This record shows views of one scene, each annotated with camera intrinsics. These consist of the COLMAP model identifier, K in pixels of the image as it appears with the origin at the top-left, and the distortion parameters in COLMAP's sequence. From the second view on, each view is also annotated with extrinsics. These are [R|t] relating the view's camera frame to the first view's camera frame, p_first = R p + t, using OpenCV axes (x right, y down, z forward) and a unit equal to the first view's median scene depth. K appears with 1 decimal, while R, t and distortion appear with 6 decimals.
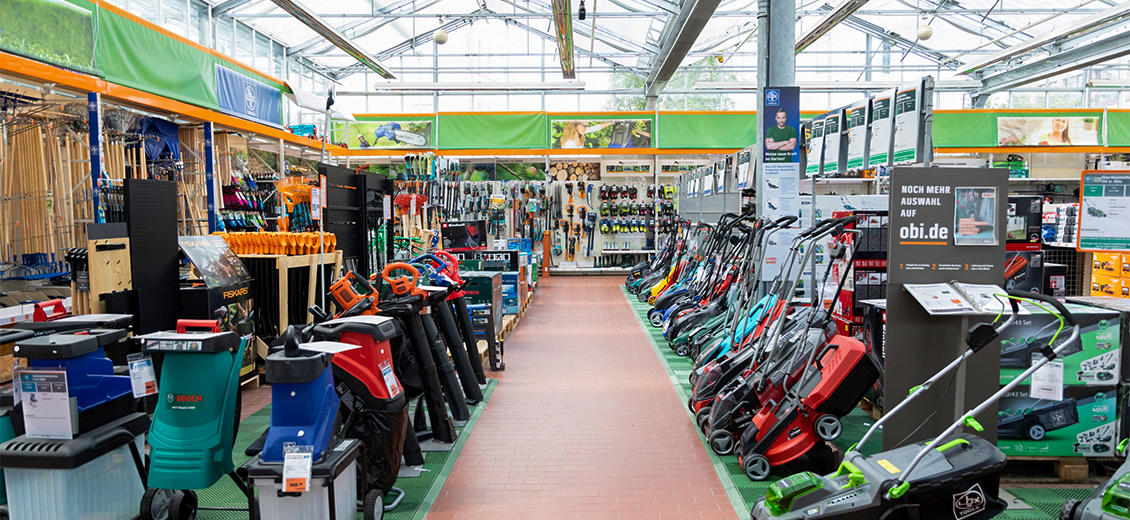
lens RADIAL K [[777.6, 0, 568.6], [0, 777.6, 259.5], [0, 0, 1]] dist [0.006748, 0.000058]
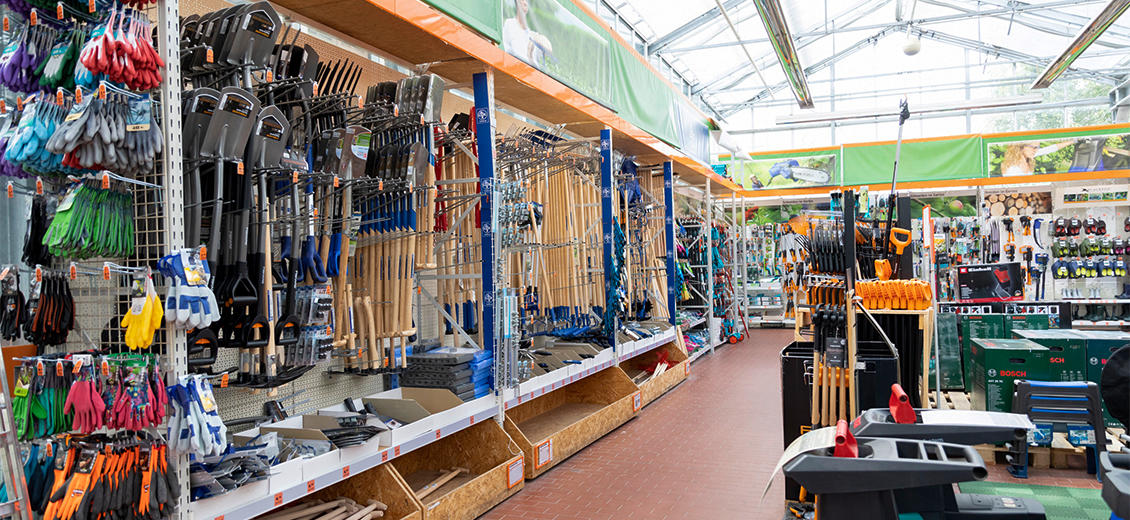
lens RADIAL K [[777.6, 0, 561.4], [0, 777.6, 261.7], [0, 0, 1]] dist [0.006748, 0.000058]
pose [[0.935354, -0.019628, -0.353167, -0.155965], [-0.001251, 0.998269, -0.058792, -0.003119], [0.353710, 0.055433, 0.933711, 0.064911]]
